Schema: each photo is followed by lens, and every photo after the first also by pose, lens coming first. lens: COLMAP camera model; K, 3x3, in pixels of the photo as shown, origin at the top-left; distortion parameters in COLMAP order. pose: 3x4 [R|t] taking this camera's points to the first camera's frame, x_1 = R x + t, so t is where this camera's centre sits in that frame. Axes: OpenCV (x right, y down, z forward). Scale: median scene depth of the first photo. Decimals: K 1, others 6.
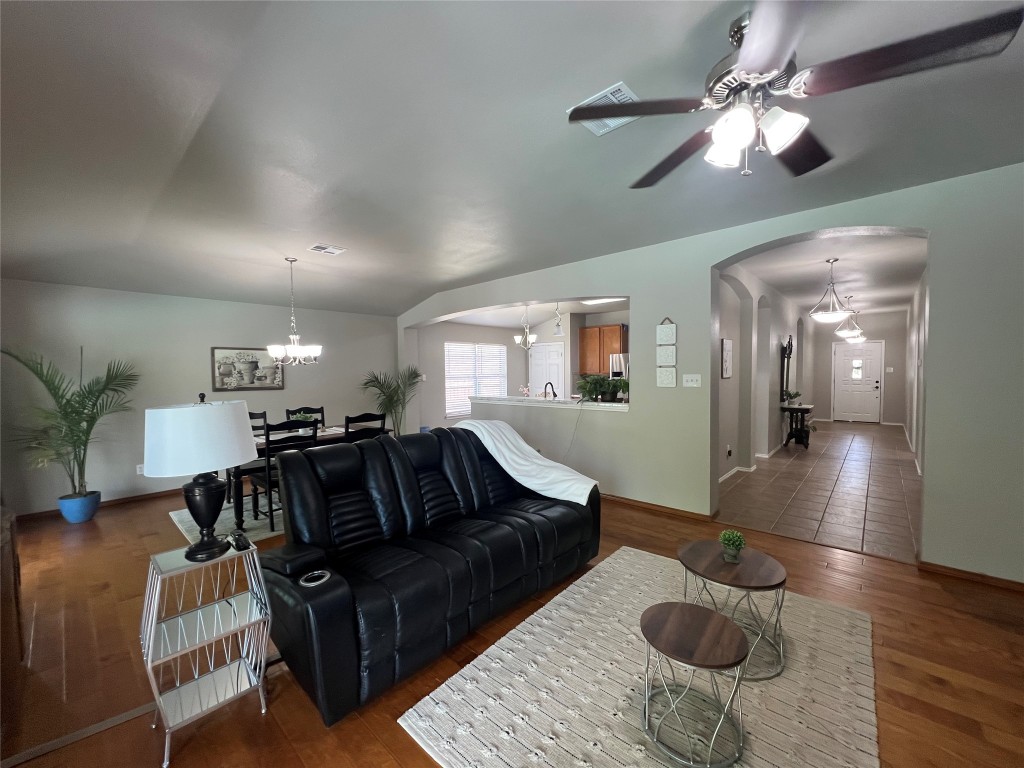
lens RADIAL K [[410.9, 0, 511.3], [0, 410.9, 384.5], [0, 0, 1]] dist [-0.002064, 0.000896]
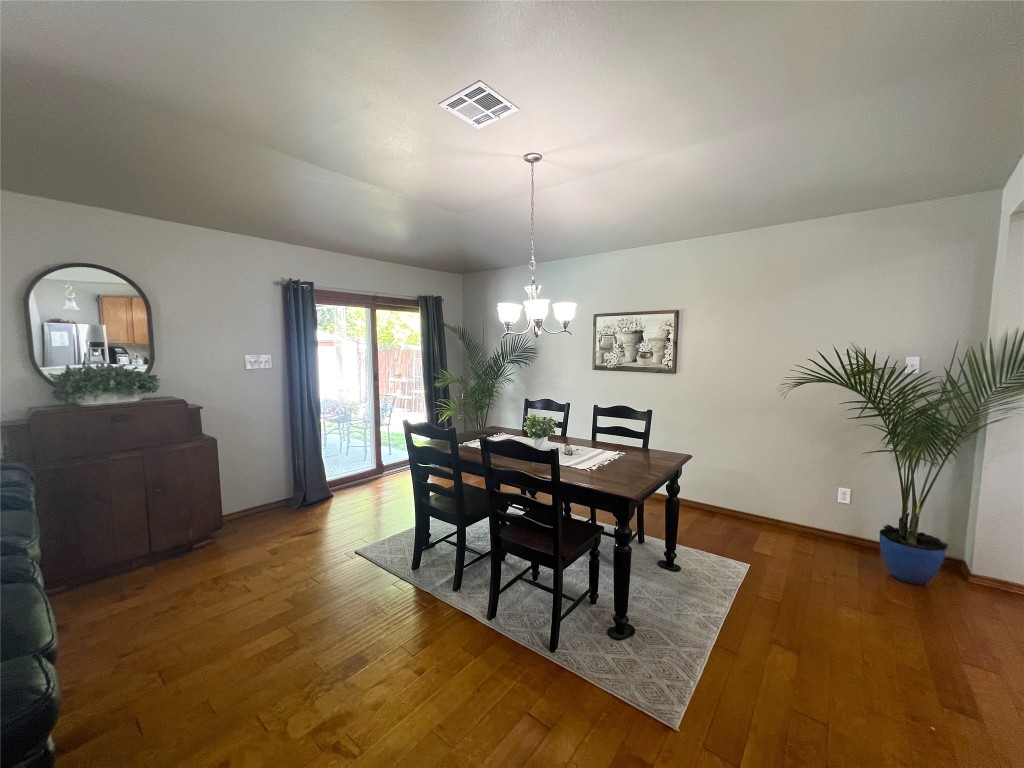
lens RADIAL K [[410.9, 0, 513.5], [0, 410.9, 383.7], [0, 0, 1]] dist [-0.002064, 0.000896]
pose [[0.058154, 0.097175, -0.993567, 0.071759], [-0.033281, 0.994887, 0.095356, -0.026574], [0.997753, 0.027522, 0.061091, 0.768555]]
